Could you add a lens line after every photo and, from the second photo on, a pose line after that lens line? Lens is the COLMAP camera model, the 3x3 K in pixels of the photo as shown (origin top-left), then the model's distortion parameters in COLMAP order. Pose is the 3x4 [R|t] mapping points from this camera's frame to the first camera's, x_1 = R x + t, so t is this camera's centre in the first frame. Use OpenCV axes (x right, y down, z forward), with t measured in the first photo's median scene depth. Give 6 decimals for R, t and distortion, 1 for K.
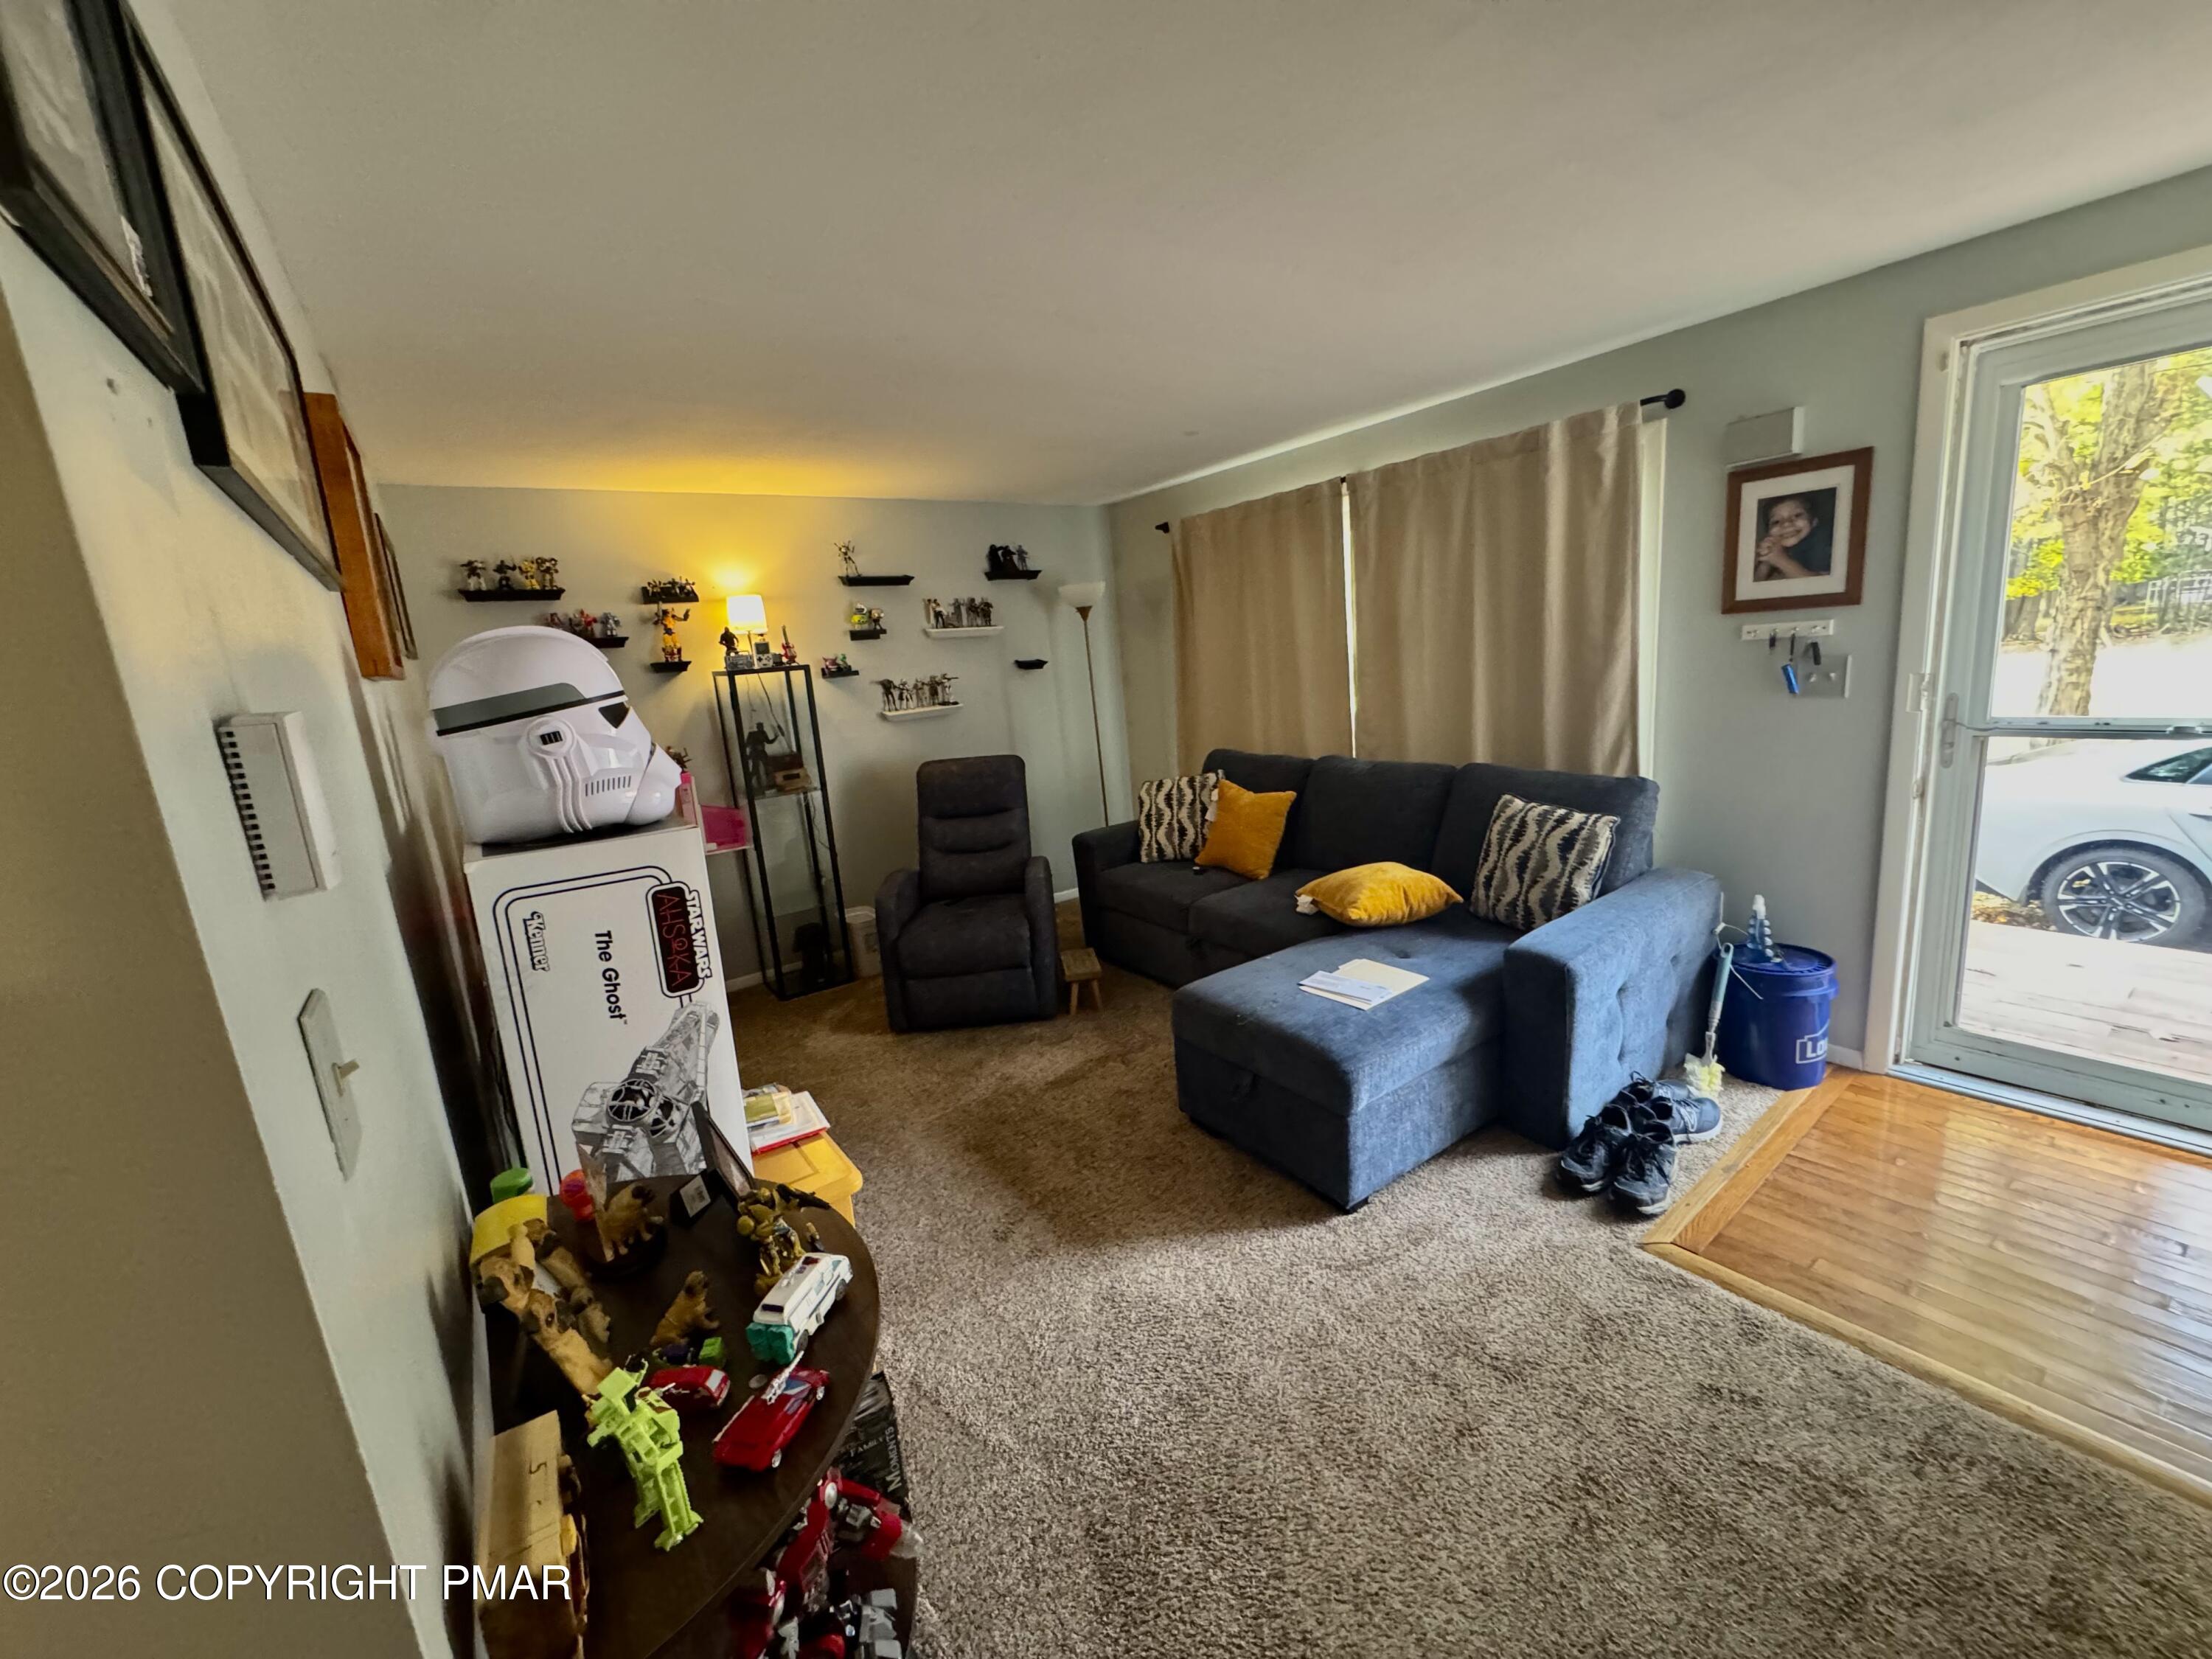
lens RADIAL K [[887.8, 0, 1112.0], [0, 887.8, 824.4], [0, 0, 1]] dist [-0.003041, 0.000478]
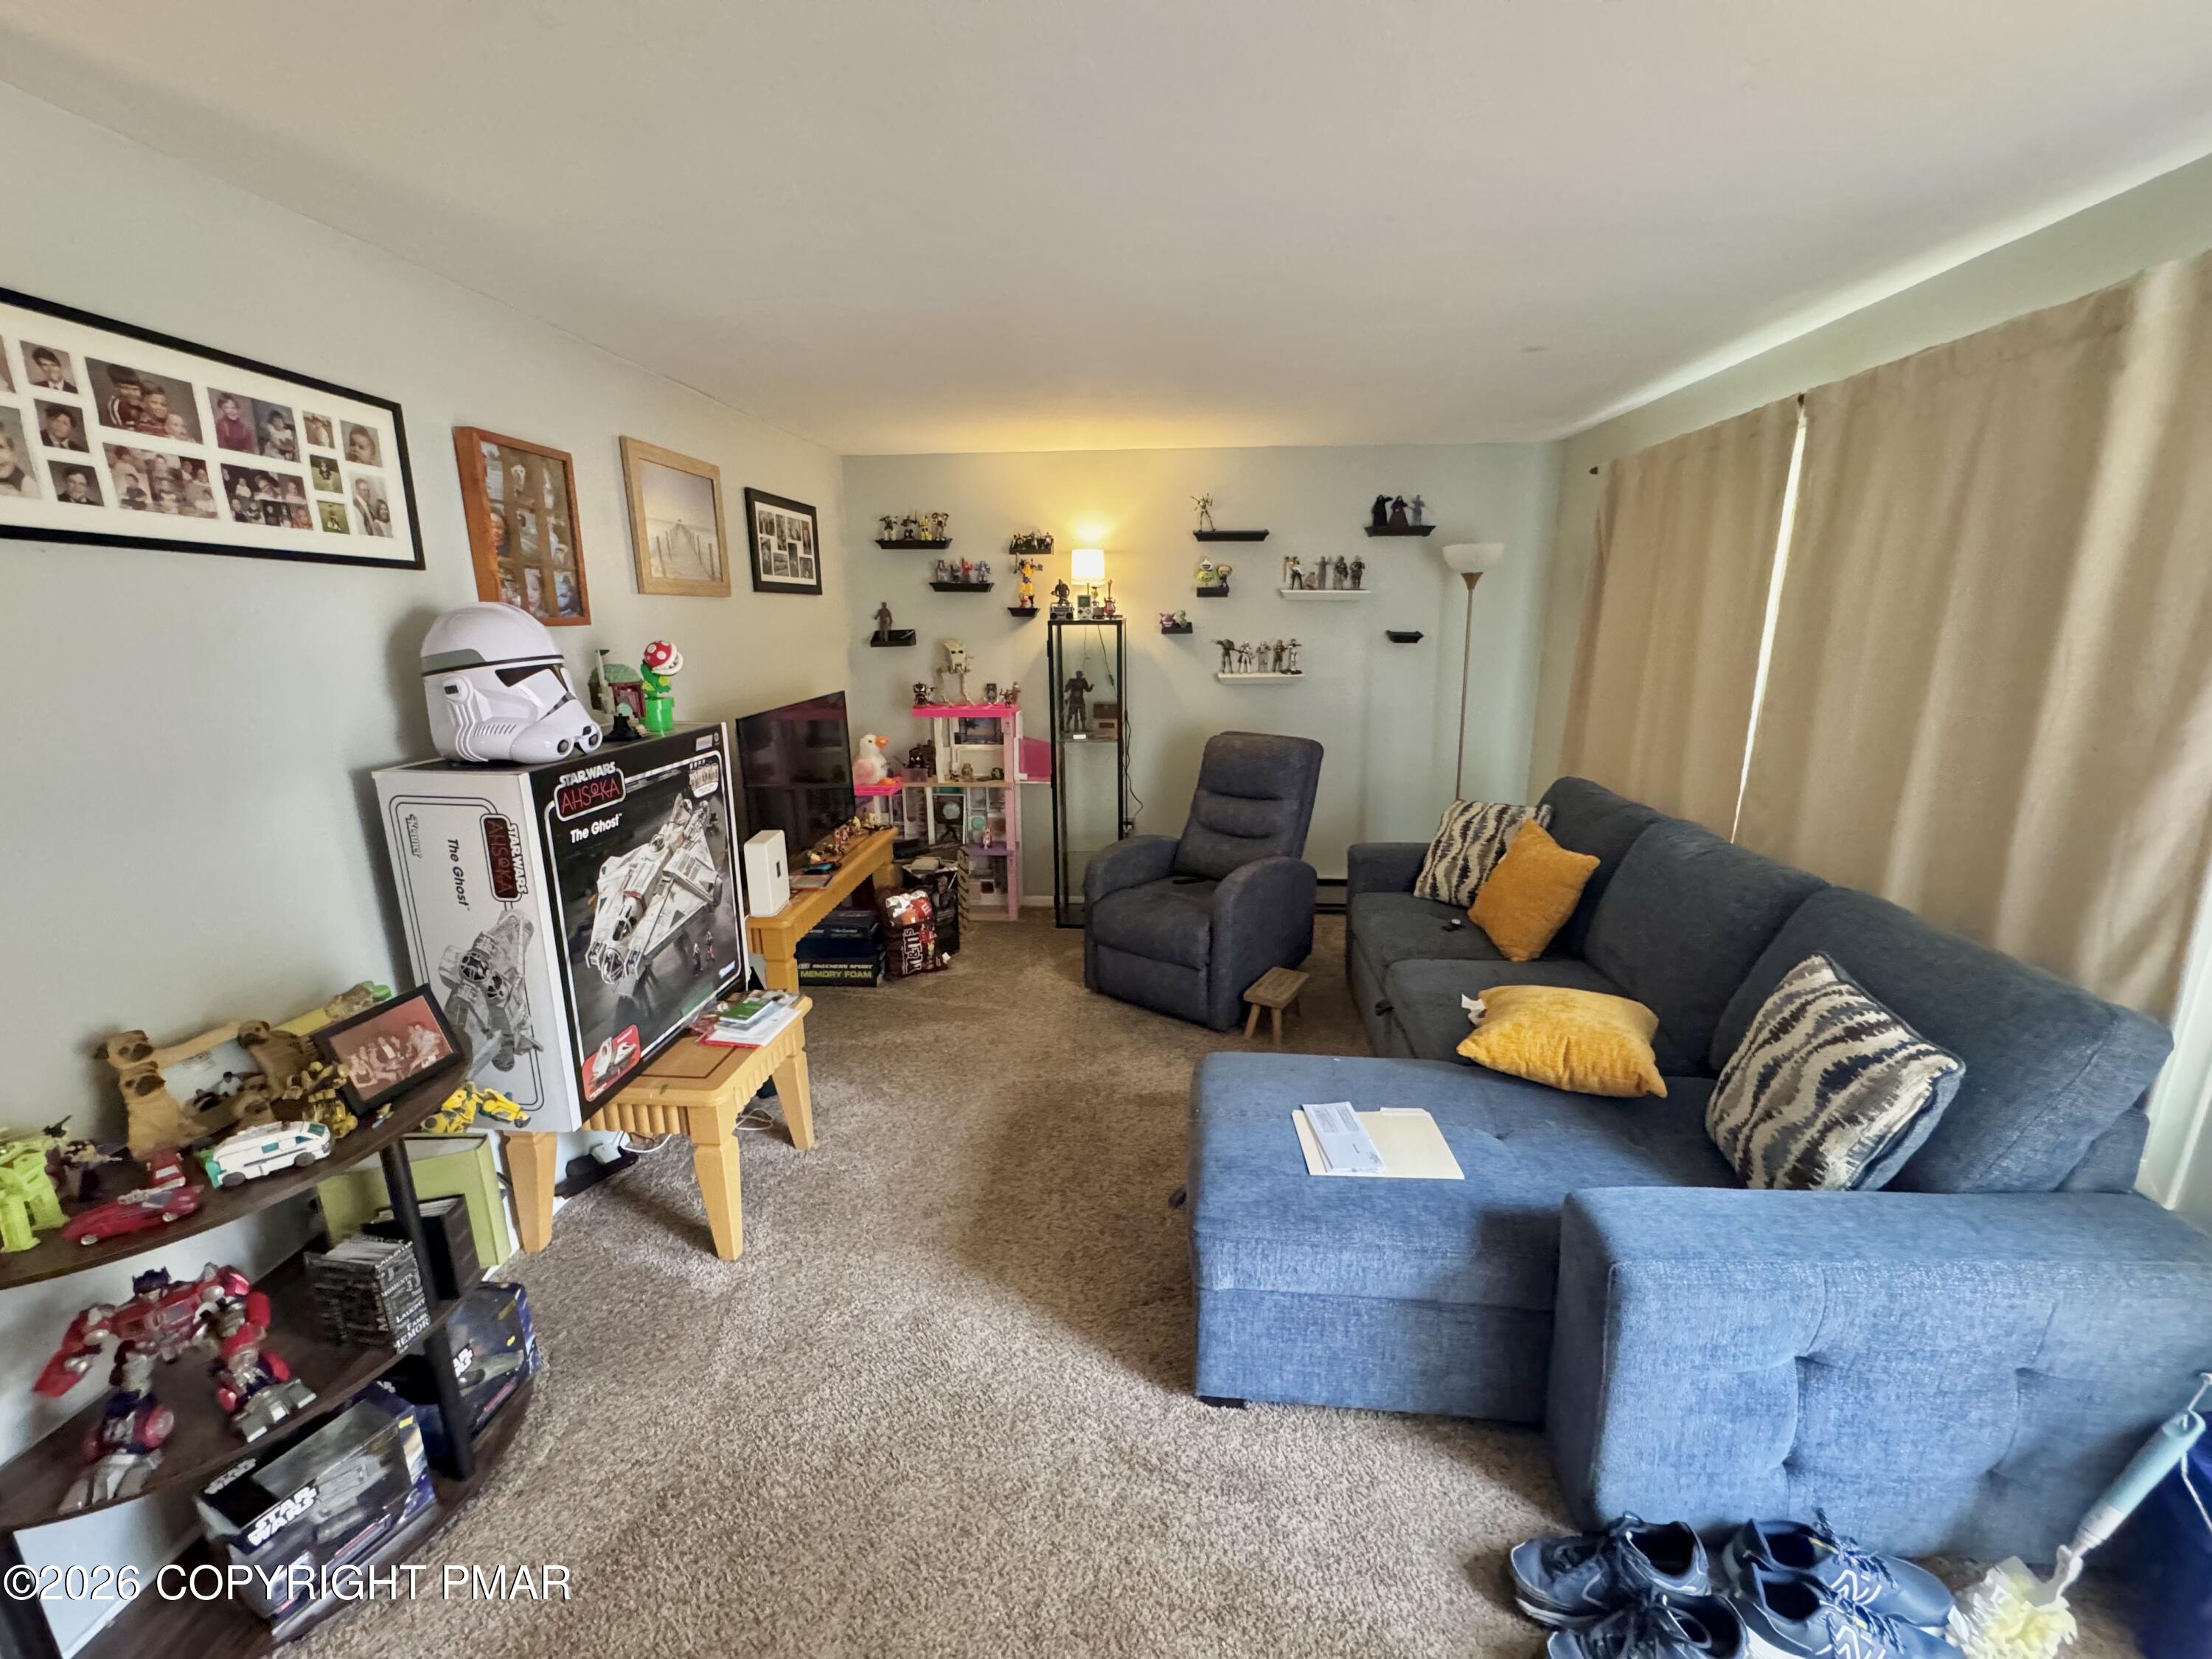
lens RADIAL K [[887.8, 0, 1103.8], [0, 887.8, 826.8], [0, 0, 1]] dist [-0.003041, 0.000478]
pose [[0.757464, 0.227345, -0.612015, 0.365397], [-0.180764, 0.973795, 0.138012, -0.096352], [0.627353, 0.006091, 0.778711, 0.214776]]
